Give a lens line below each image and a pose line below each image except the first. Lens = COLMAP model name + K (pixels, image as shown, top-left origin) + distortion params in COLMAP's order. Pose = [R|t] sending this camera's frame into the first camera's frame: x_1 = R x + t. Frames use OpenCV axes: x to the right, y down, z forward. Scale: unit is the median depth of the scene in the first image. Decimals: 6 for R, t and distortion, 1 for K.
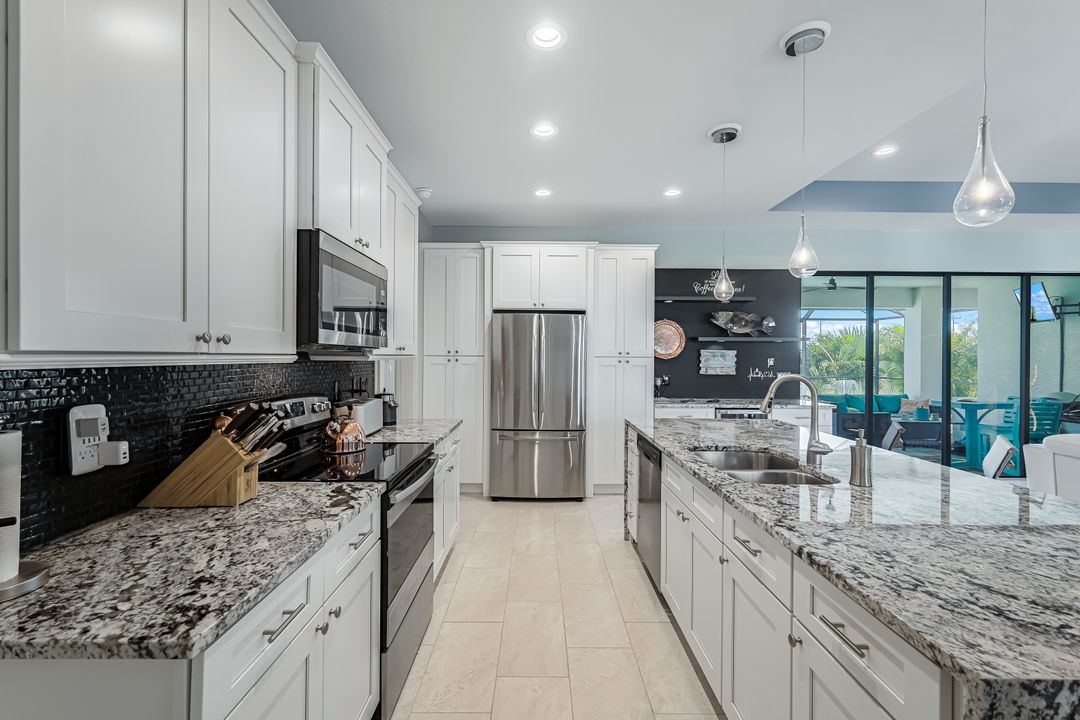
lens RADIAL K [[471.4, 0, 540.0], [0, 471.4, 358.7], [0, 0, 1]] dist [0.000919, 0.000000]
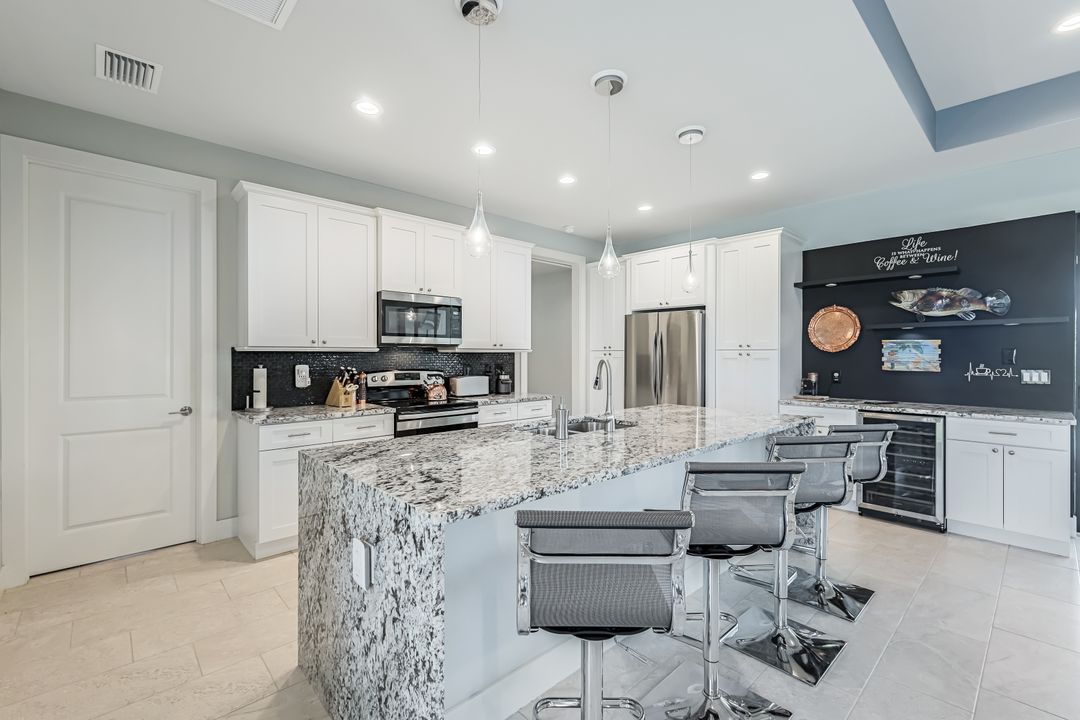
lens RADIAL K [[471.4, 0, 538.7], [0, 471.4, 356.7], [0, 0, 1]] dist [0.000919, 0.000000]
pose [[0.677440, -0.002425, -0.735574, 0.553090], [-0.001183, 0.999990, -0.004385, 0.014221], [0.735577, 0.003841, 0.677430, 0.022724]]
